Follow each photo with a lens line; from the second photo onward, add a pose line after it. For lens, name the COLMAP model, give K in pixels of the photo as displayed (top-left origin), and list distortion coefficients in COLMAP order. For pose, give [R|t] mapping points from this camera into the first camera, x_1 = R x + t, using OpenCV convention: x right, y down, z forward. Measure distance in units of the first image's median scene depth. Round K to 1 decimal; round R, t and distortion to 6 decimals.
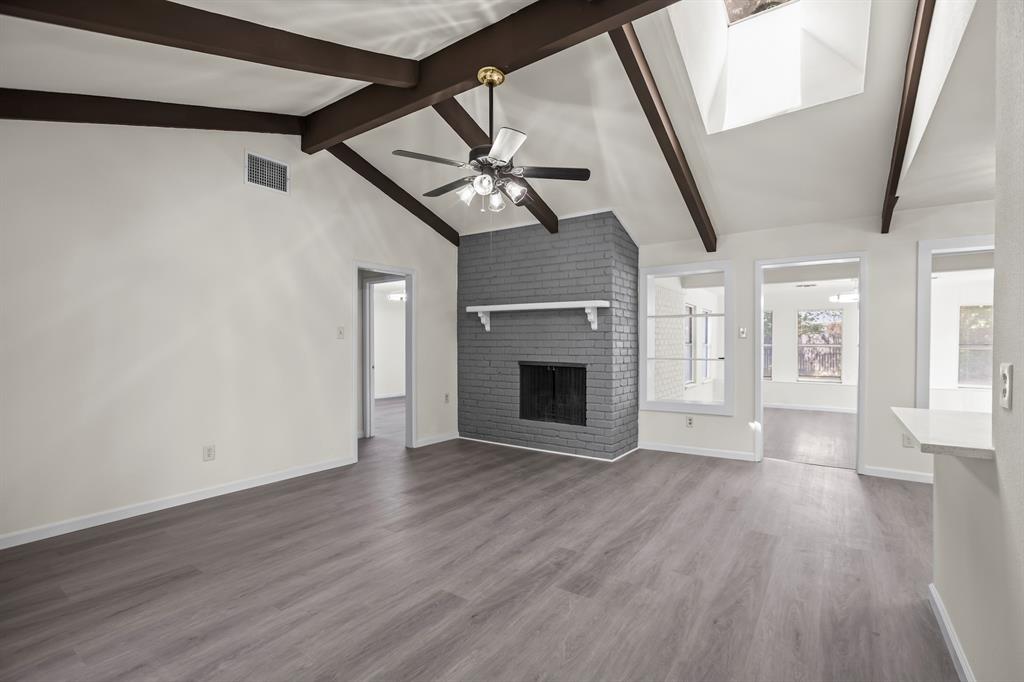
lens RADIAL K [[461.7, 0, 525.2], [0, 461.7, 354.4], [0, 0, 1]] dist [-0.014642, 0.000346]
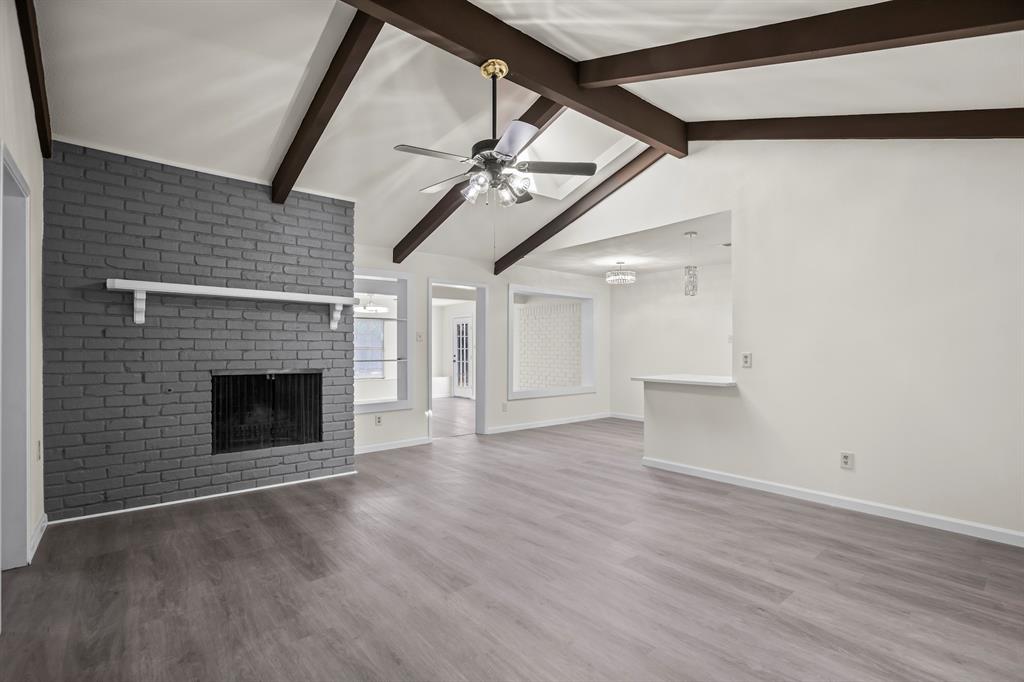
lens RADIAL K [[472.6, 0, 514.3], [0, 472.6, 349.4], [0, 0, 1]] dist [-0.015122, 0.000801]
pose [[0.279946, -0.003327, 0.960010, -0.600522], [0.020864, 0.999779, -0.002619, -0.005697], [-0.959789, 0.020763, 0.279954, 0.405996]]
